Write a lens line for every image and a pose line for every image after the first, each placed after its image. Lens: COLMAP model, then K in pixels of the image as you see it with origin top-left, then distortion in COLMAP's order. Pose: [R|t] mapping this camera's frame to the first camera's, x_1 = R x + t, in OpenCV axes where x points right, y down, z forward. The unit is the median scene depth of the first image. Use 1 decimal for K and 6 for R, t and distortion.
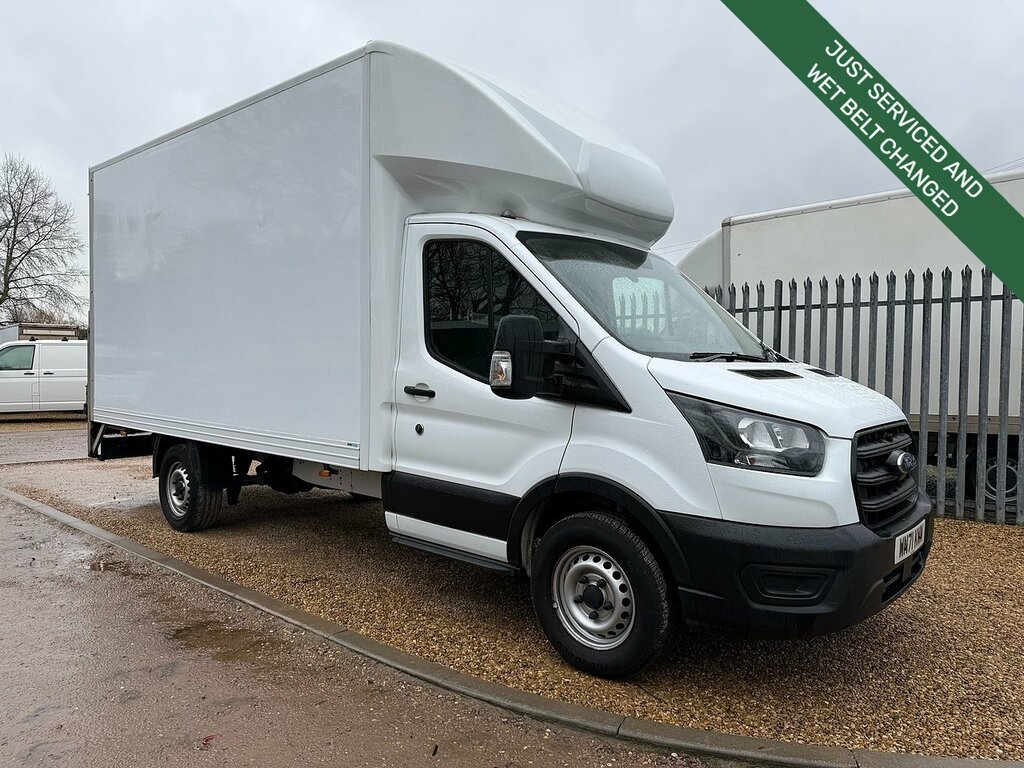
lens RADIAL K [[758.5, 0, 503.6], [0, 758.5, 385.8], [0, 0, 1]] dist [-0.005495, -0.022676]
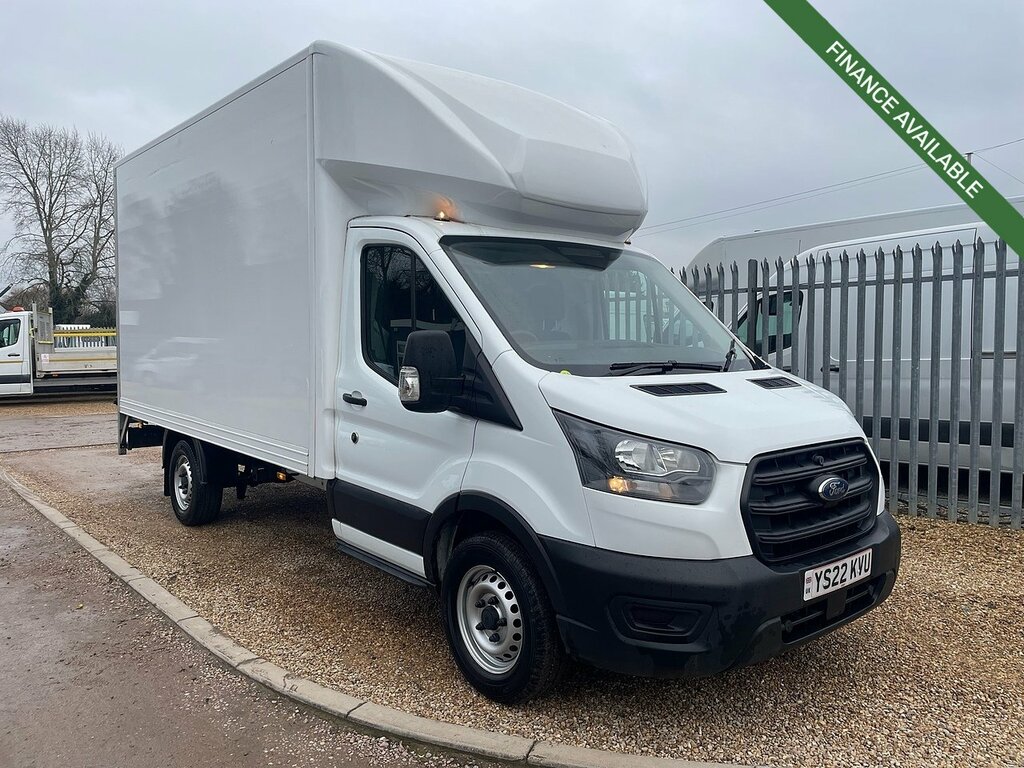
lens RADIAL K [[829.1, 0, 516.8], [0, 829.1, 370.5], [0, 0, 1]] dist [-0.006146, 0.009048]
pose [[0.990061, 0.006220, -0.140503, 0.292955], [-0.004784, 0.999933, 0.010555, -0.049526], [0.140559, -0.009778, 0.990024, -0.039508]]
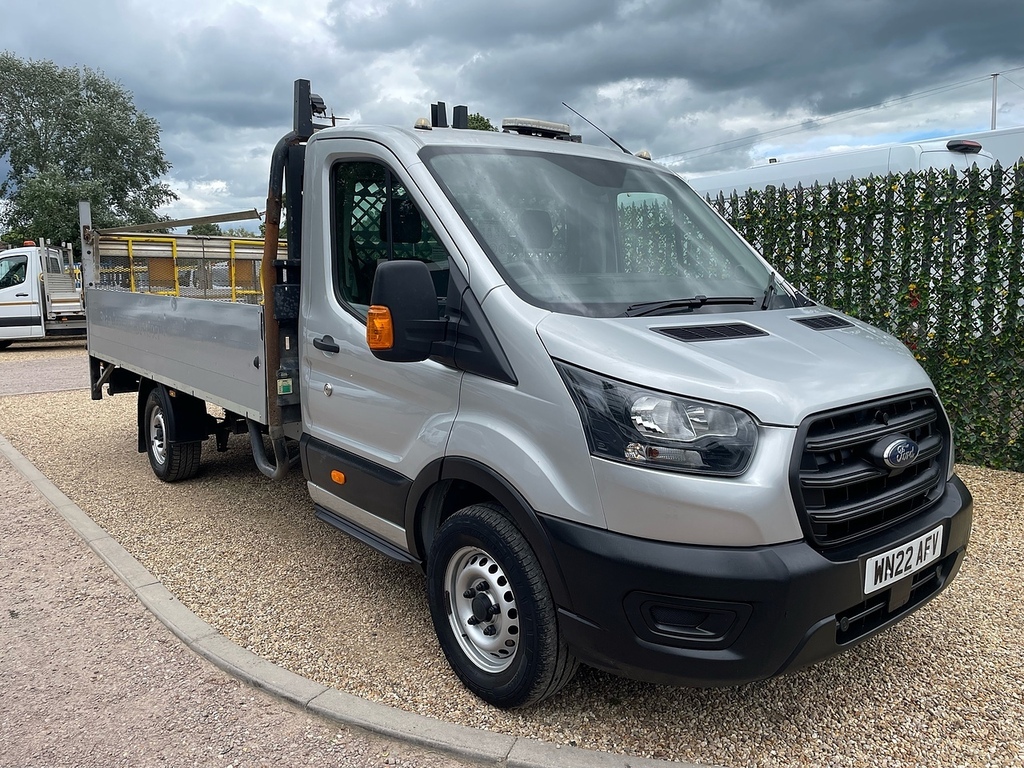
lens RADIAL K [[829.1, 0, 522.5], [0, 829.1, 368.3], [0, 0, 1]] dist [-0.006146, 0.009048]
pose [[0.988139, 0.011324, -0.153146, 0.288889], [0.001185, 0.996685, 0.081347, -0.048144], [0.153560, -0.080563, 0.984850, 0.151352]]
